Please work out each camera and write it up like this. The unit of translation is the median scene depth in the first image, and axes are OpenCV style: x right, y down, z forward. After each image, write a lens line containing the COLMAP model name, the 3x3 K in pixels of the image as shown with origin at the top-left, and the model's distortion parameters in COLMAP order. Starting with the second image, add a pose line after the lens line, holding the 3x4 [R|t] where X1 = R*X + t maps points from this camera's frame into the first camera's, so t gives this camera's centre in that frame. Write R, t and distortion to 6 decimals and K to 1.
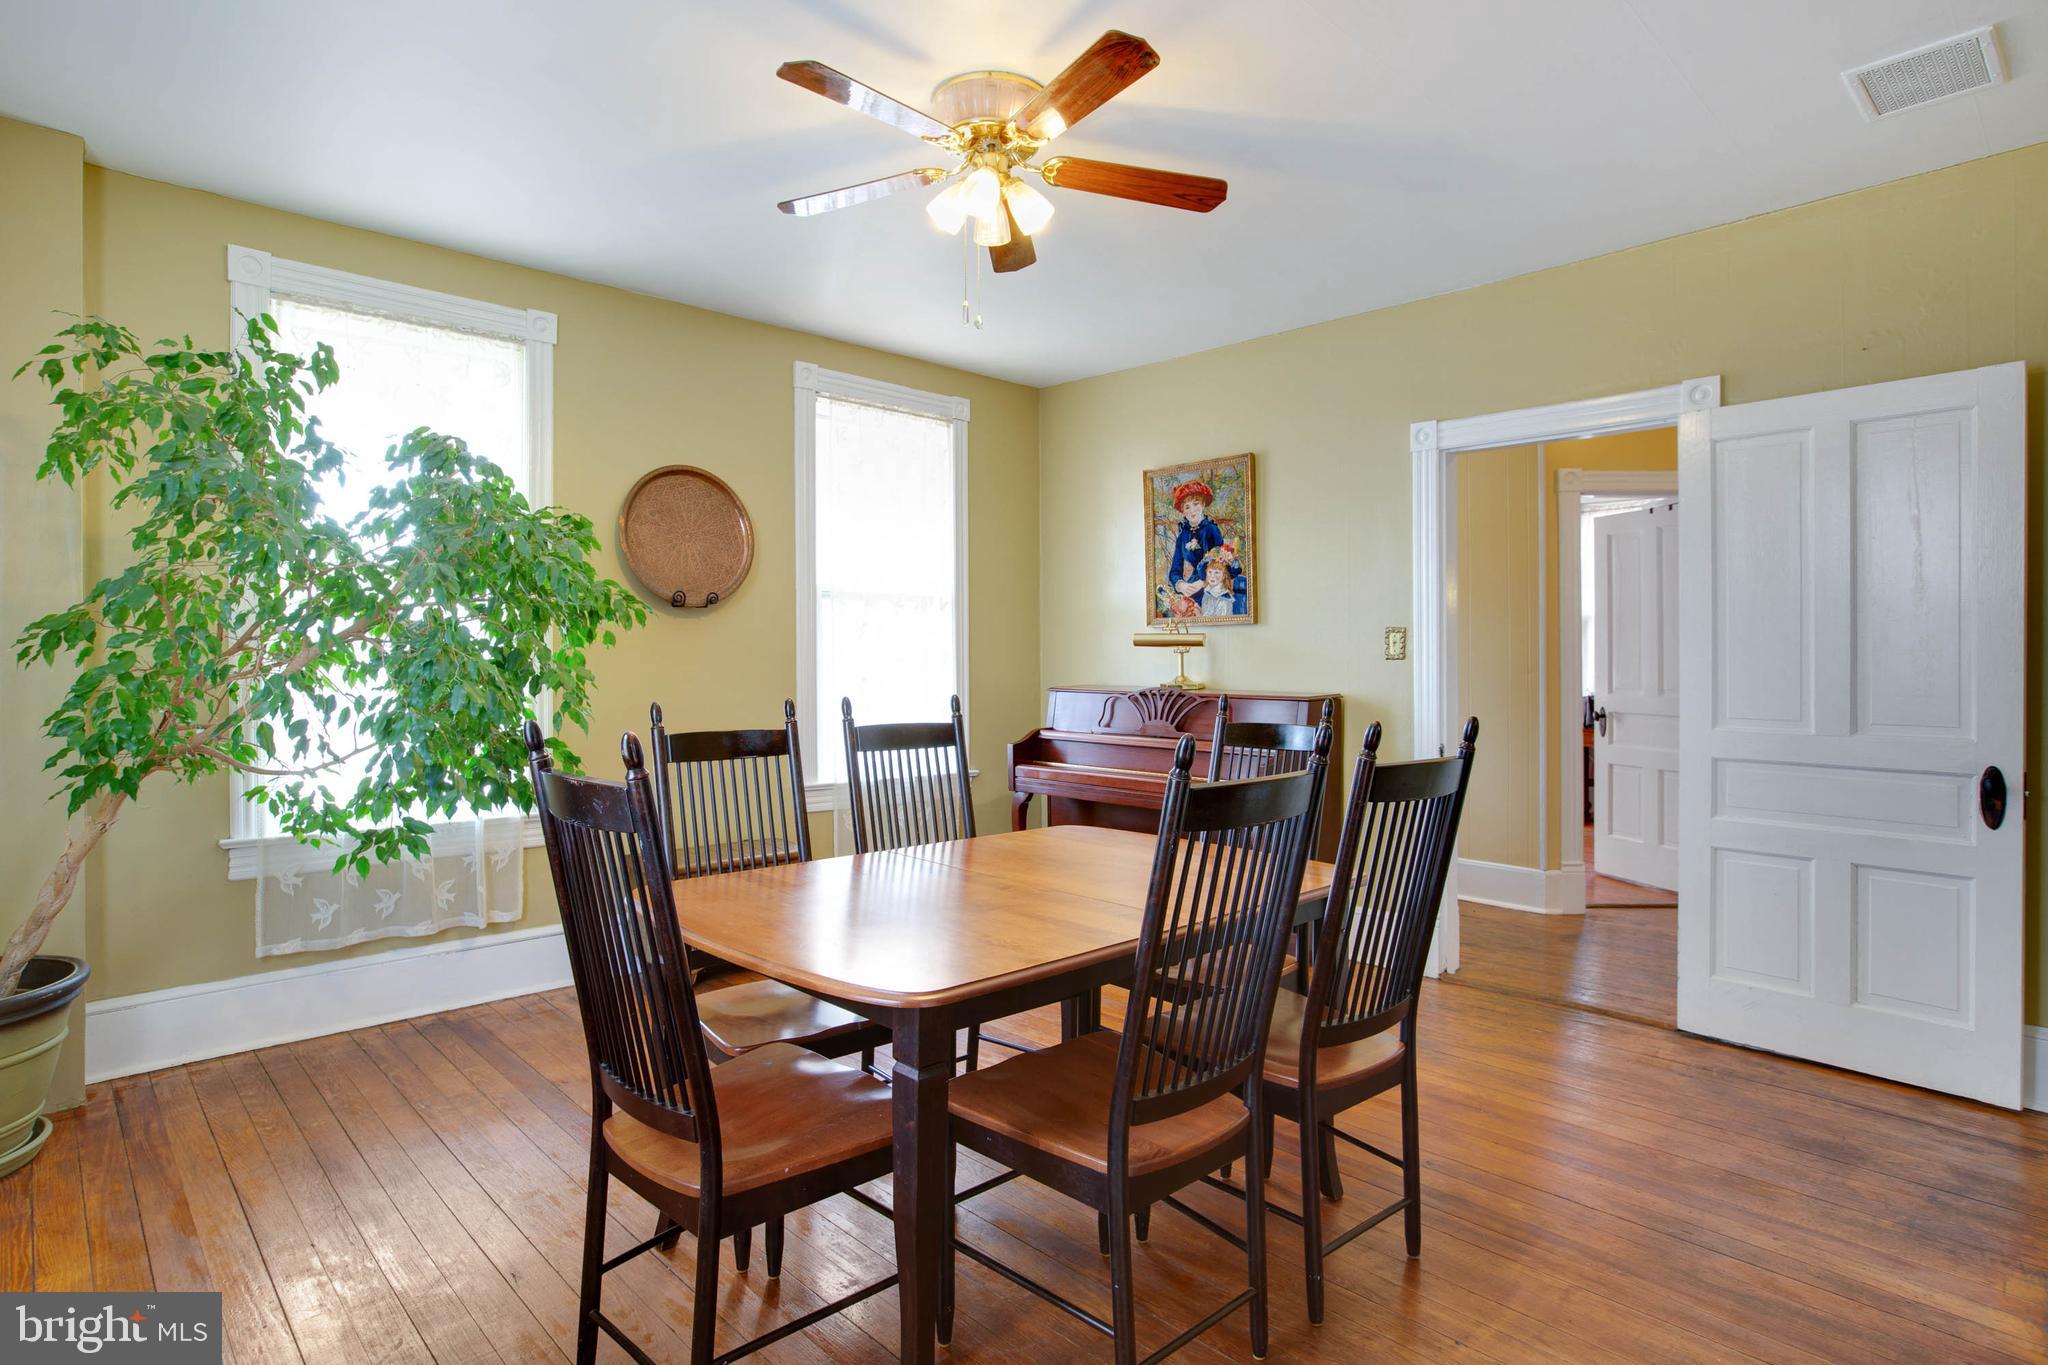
lens RADIAL K [[1115.2, 0, 1031.0], [0, 1115.2, 667.1], [0, 0, 1]] dist [-0.022568, 0.002508]
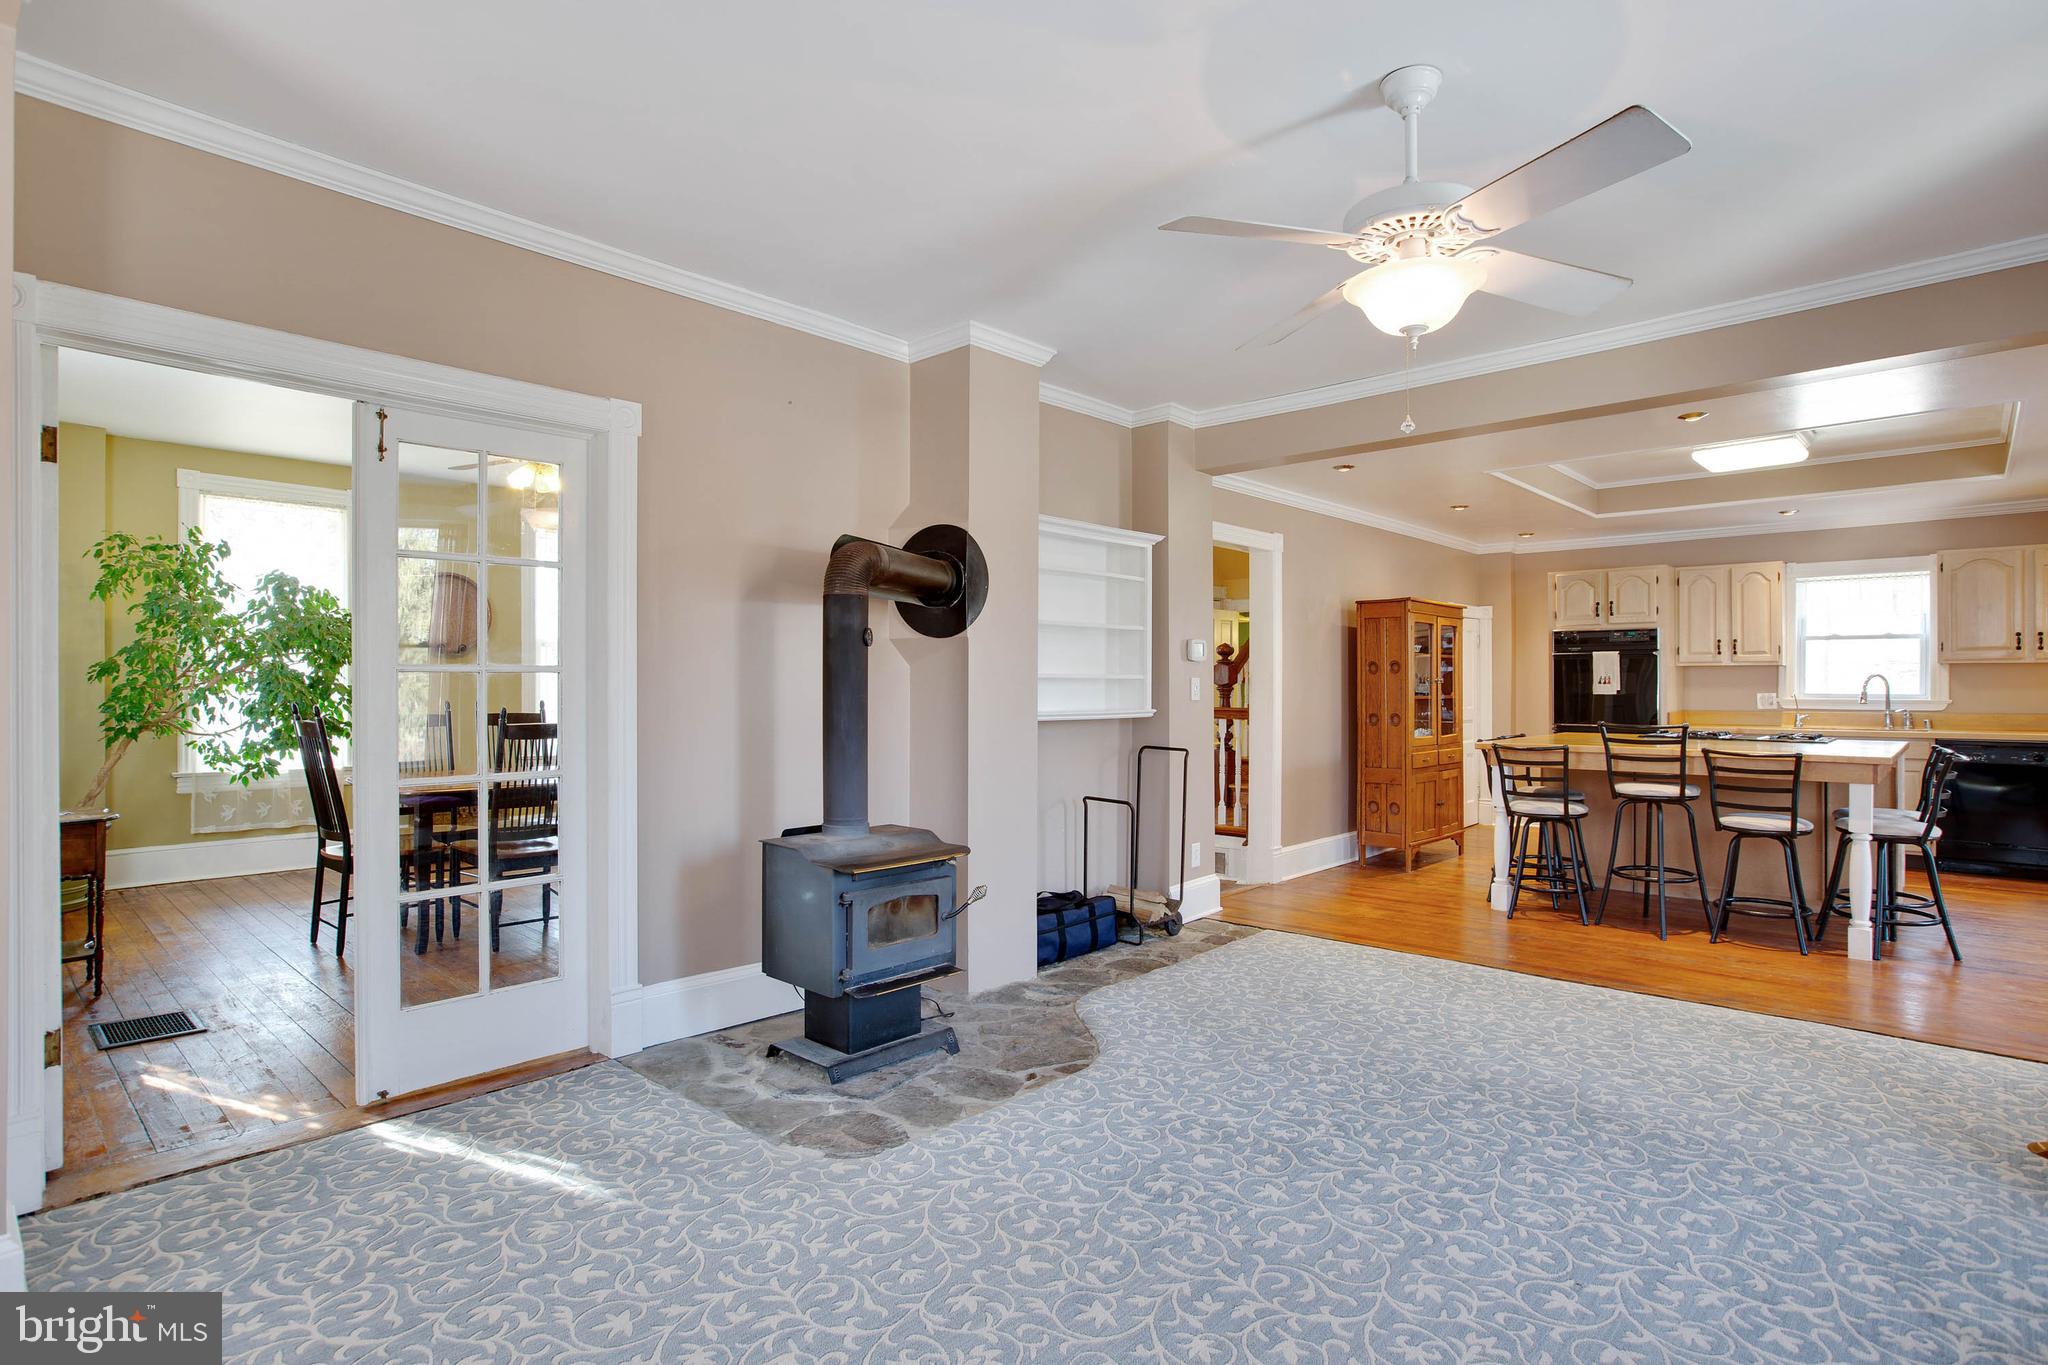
lens RADIAL K [[1035.5, 0, 1014.7], [0, 1035.5, 691.3], [0, 0, 1]] dist [-0.036332, 0.011118]
pose [[0.997591, 0.005213, 0.069168, 0.789771], [-0.005443, 0.999980, 0.003138, -0.001767], [-0.069150, -0.003507, 0.997600, -1.127328]]
